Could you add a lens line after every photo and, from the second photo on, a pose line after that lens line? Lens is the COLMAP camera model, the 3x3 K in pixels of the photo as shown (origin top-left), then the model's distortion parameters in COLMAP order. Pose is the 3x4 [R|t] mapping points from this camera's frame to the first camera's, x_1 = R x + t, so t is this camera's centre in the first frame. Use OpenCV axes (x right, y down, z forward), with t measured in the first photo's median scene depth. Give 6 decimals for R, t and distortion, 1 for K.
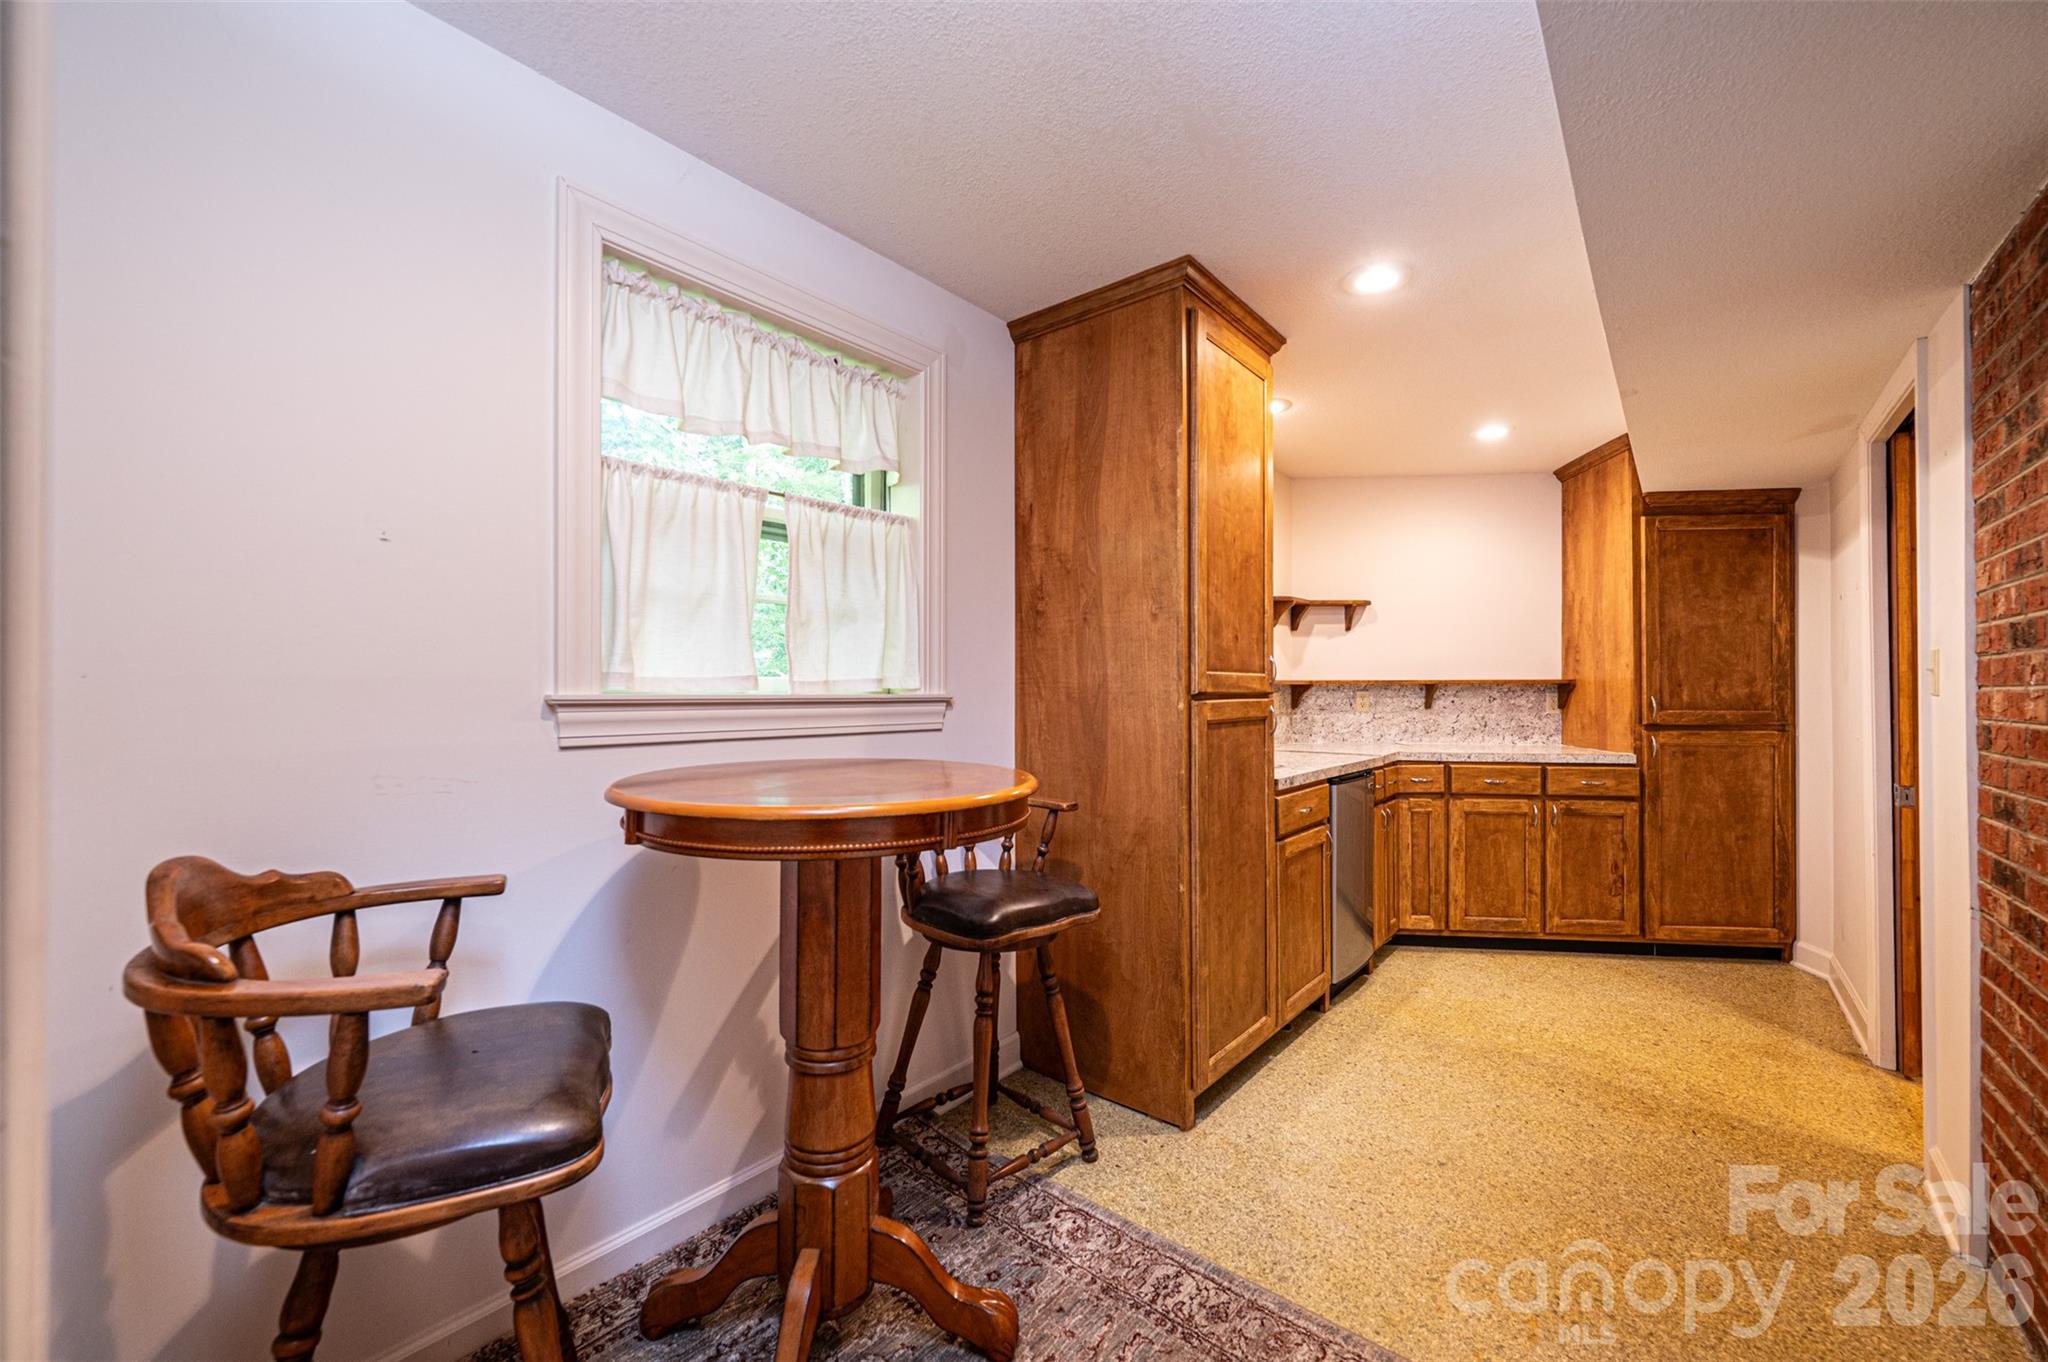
lens RADIAL K [[811.4, 0, 1021.9], [0, 811.4, 684.3], [0, 0, 1]] dist [-0.001873, 0.000360]
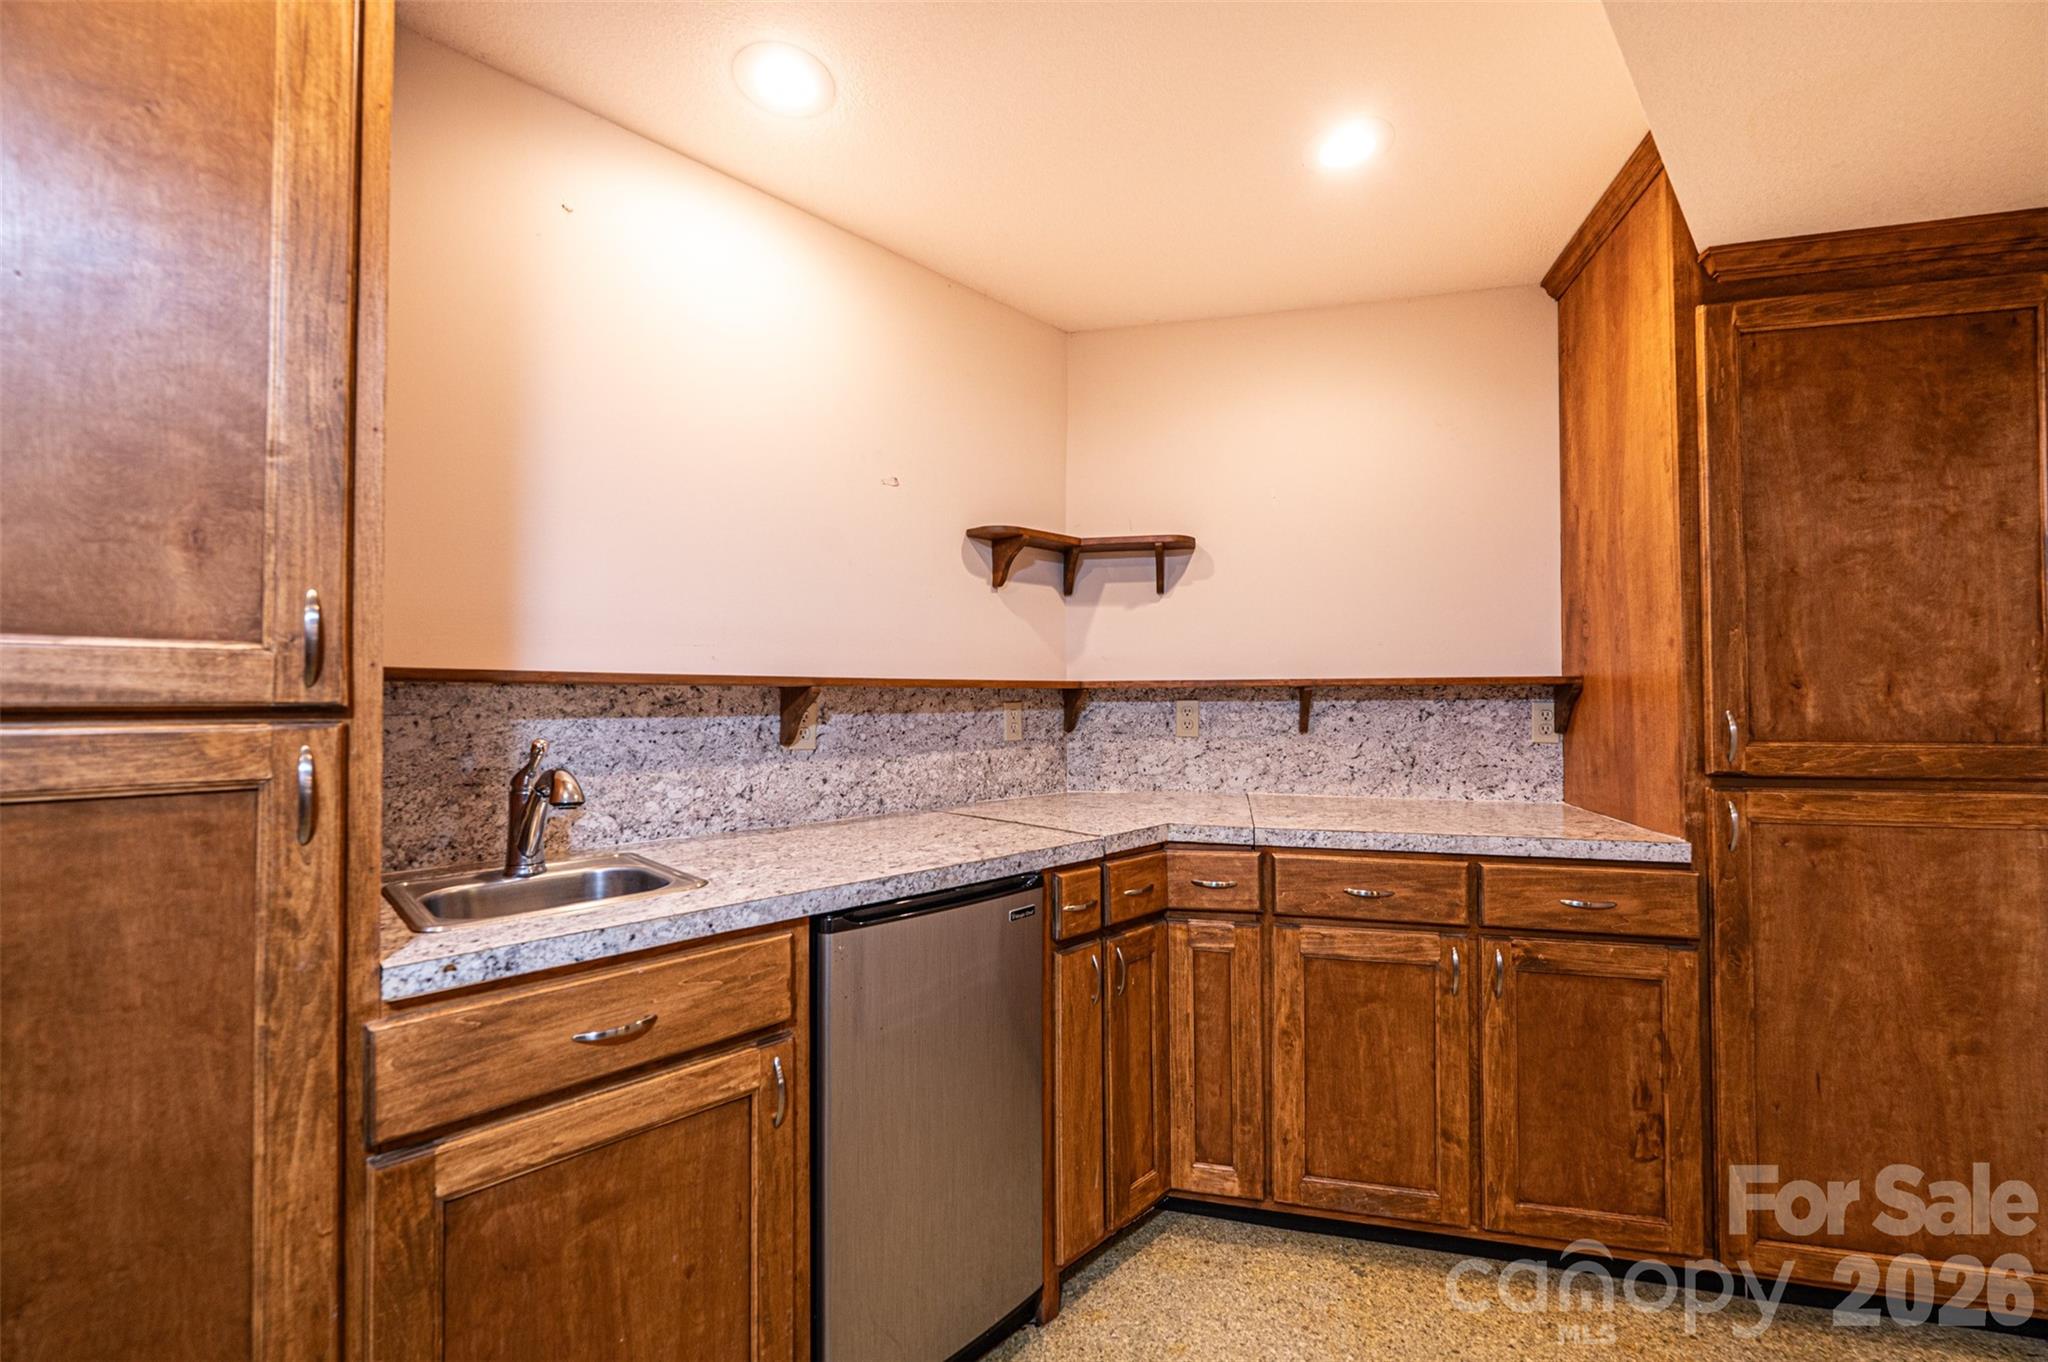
lens RADIAL K [[811.4, 0, 1024.5], [0, 811.4, 684.3], [0, 0, 1]] dist [-0.001873, 0.000360]
pose [[0.992862, -0.004809, -0.119175, 0.446178], [0.003271, 0.999909, -0.013098, 0.005384], [0.119227, 0.012615, 0.992787, 0.512624]]
